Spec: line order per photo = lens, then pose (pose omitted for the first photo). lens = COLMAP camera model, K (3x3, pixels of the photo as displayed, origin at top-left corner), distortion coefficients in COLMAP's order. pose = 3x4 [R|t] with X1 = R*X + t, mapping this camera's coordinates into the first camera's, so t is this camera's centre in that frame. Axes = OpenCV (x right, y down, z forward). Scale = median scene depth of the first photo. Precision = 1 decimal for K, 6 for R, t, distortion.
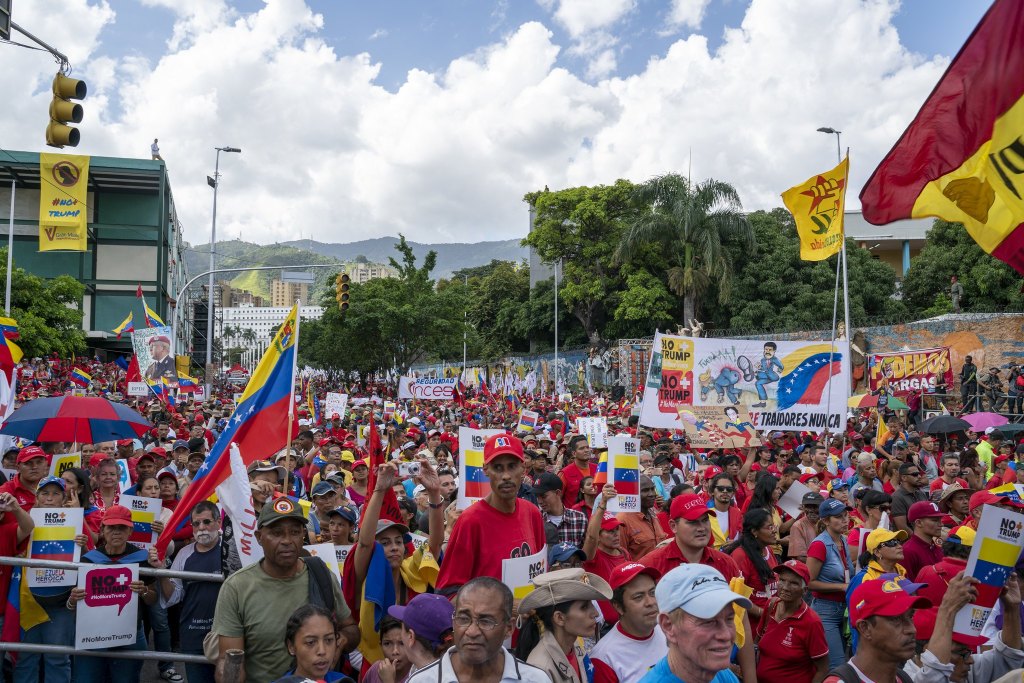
lens RADIAL K [[816.8, 0, 512.0], [0, 816.8, 341.5], [0, 0, 1]] dist [-0.081628, 0.000142]
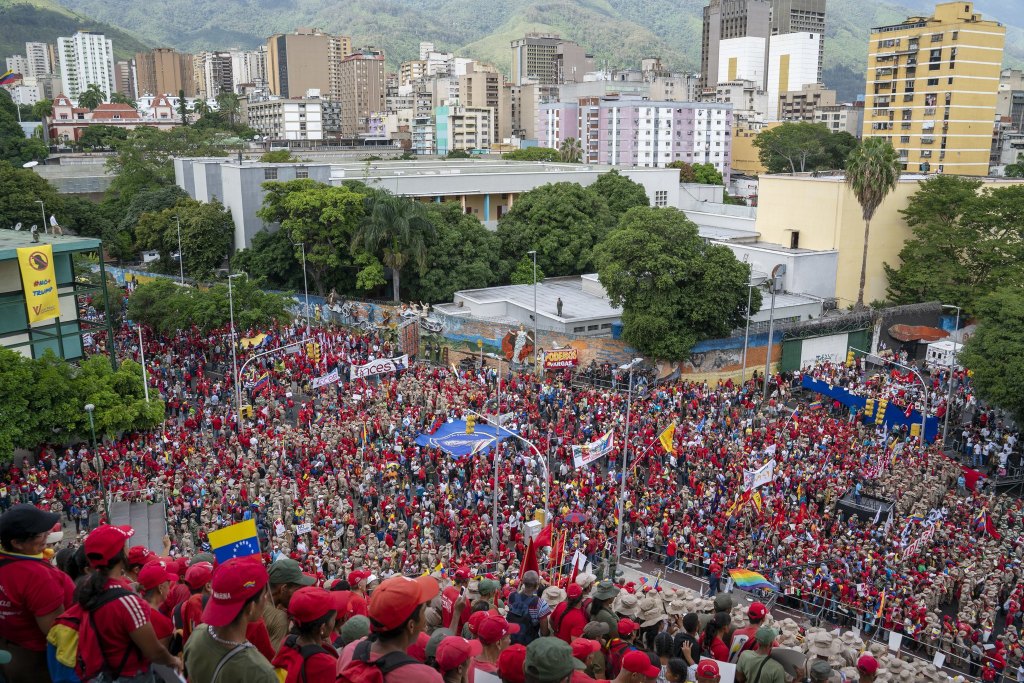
lens RADIAL K [[816.8, 0, 512.0], [0, 816.8, 341.5], [0, 0, 1]] dist [-0.081628, 0.000142]
pose [[0.801459, -0.142675, 0.580782, -0.570153], [-0.032358, 0.959359, 0.280329, -0.382721], [-0.597174, -0.243465, 0.764270, -0.422979]]
